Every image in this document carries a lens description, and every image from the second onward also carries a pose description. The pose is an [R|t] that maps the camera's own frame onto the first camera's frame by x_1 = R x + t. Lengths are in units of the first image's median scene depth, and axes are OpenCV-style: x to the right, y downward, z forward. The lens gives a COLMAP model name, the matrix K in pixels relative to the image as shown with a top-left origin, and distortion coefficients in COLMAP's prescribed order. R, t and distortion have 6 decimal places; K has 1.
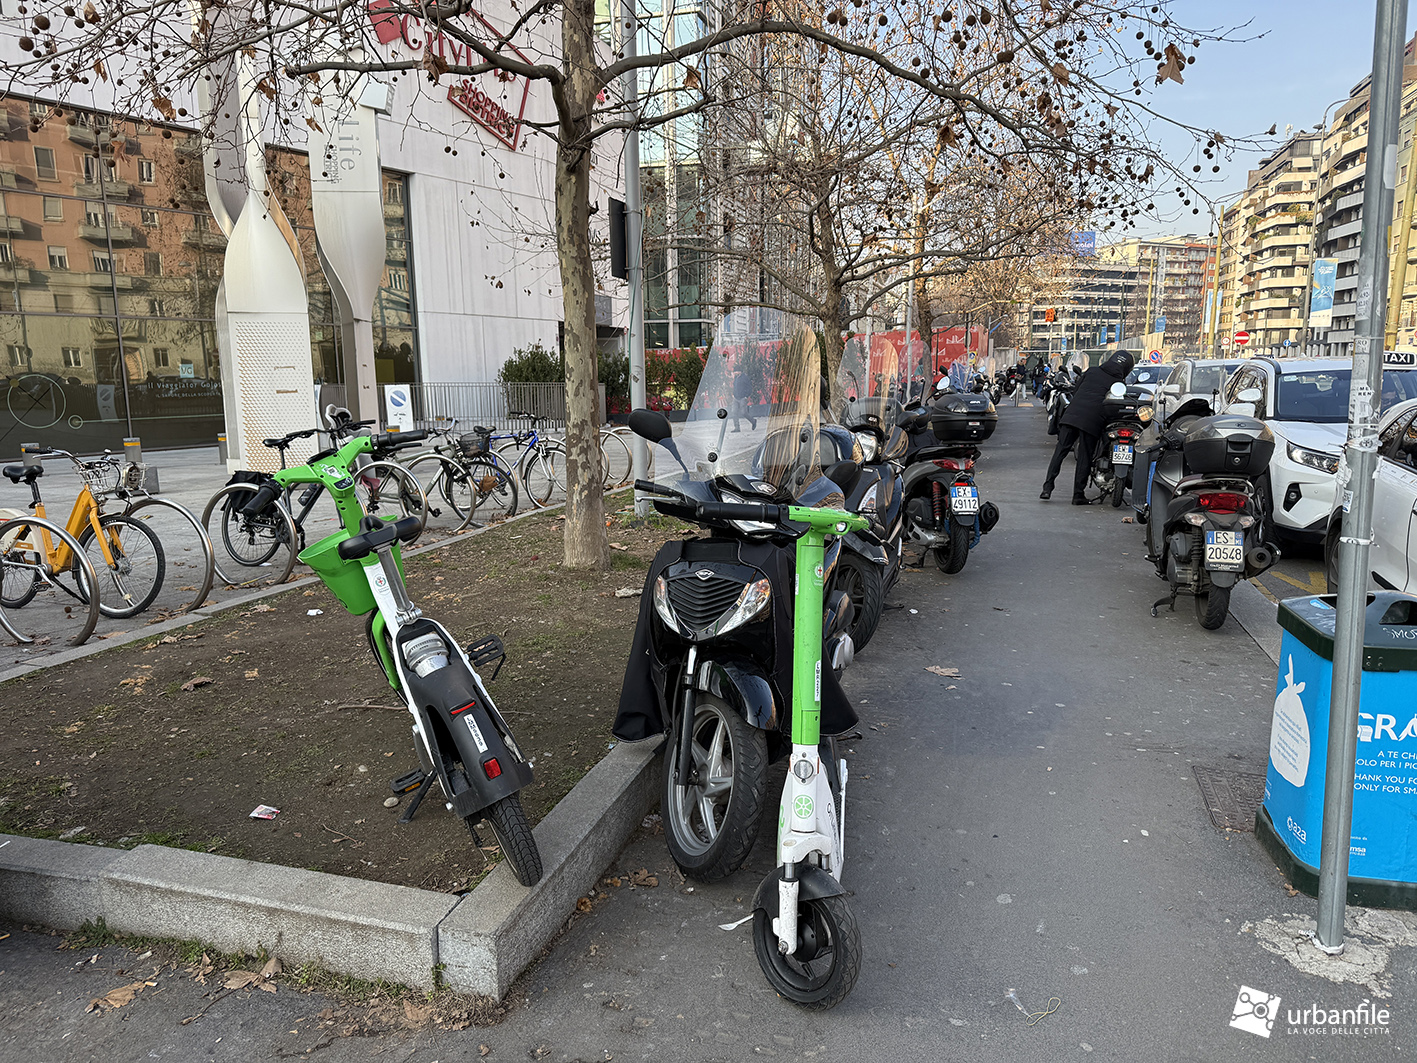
lens RADIAL K [[976.4, 0, 708.7], [0, 976.4, 545.7], [0, 0, 1]] dist [0.026710, -0.035761]
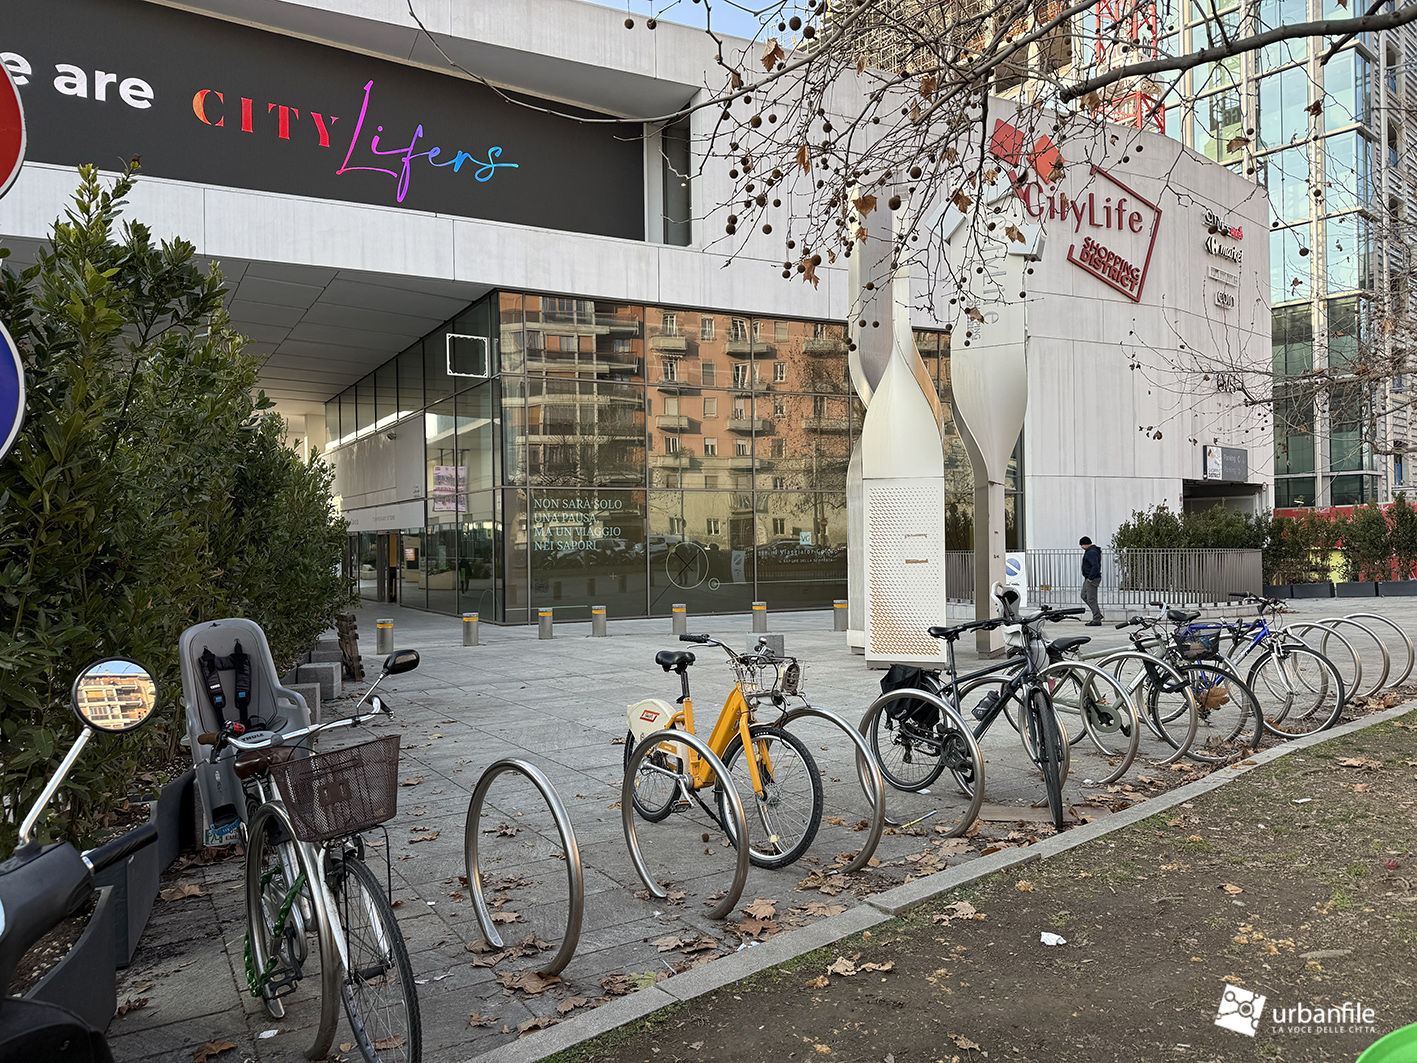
lens RADIAL K [[976.4, 0, 716.2], [0, 976.4, 532.3], [0, 0, 1]] dist [0.026710, -0.035761]
pose [[0.845165, -0.009062, -0.534429, -0.059202], [-0.086789, 0.984261, -0.153941, -0.015910], [0.527412, 0.176488, 0.831077, 0.081115]]
